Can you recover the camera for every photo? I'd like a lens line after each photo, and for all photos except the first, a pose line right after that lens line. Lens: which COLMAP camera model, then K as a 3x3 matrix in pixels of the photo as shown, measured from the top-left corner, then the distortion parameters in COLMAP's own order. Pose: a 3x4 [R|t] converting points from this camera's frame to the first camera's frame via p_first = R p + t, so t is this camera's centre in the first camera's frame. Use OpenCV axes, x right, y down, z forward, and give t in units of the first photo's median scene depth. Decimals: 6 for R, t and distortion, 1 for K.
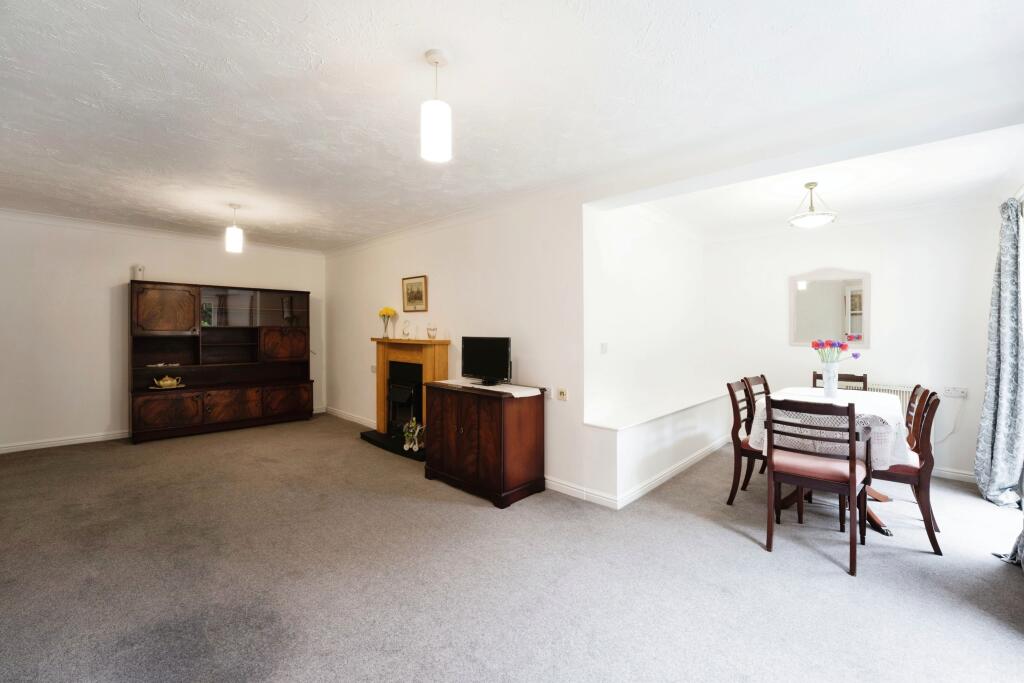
lens RADIAL K [[417.1, 0, 513.1], [0, 417.1, 350.4], [0, 0, 1]] dist [-0.019248, 0.000086]
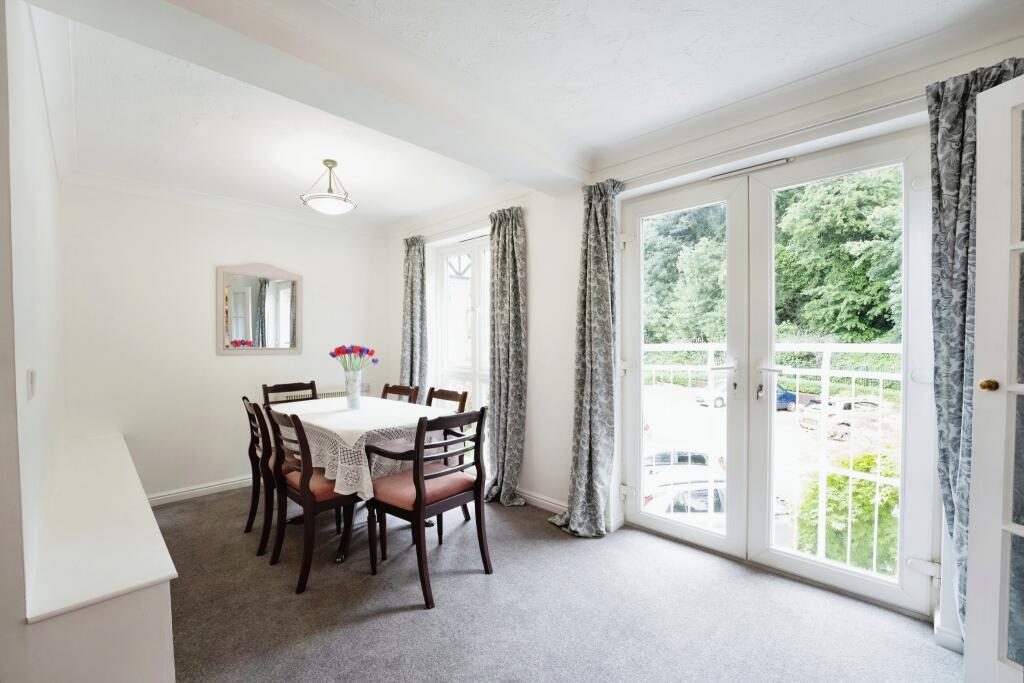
lens RADIAL K [[417.1, 0, 511.8], [0, 417.1, 354.9], [0, 0, 1]] dist [-0.019248, 0.000086]
pose [[0.015910, -0.045611, 0.998833, -0.131499], [0.051824, 0.997654, 0.044731, -0.027799], [-0.998529, 0.051052, 0.018237, 0.637846]]
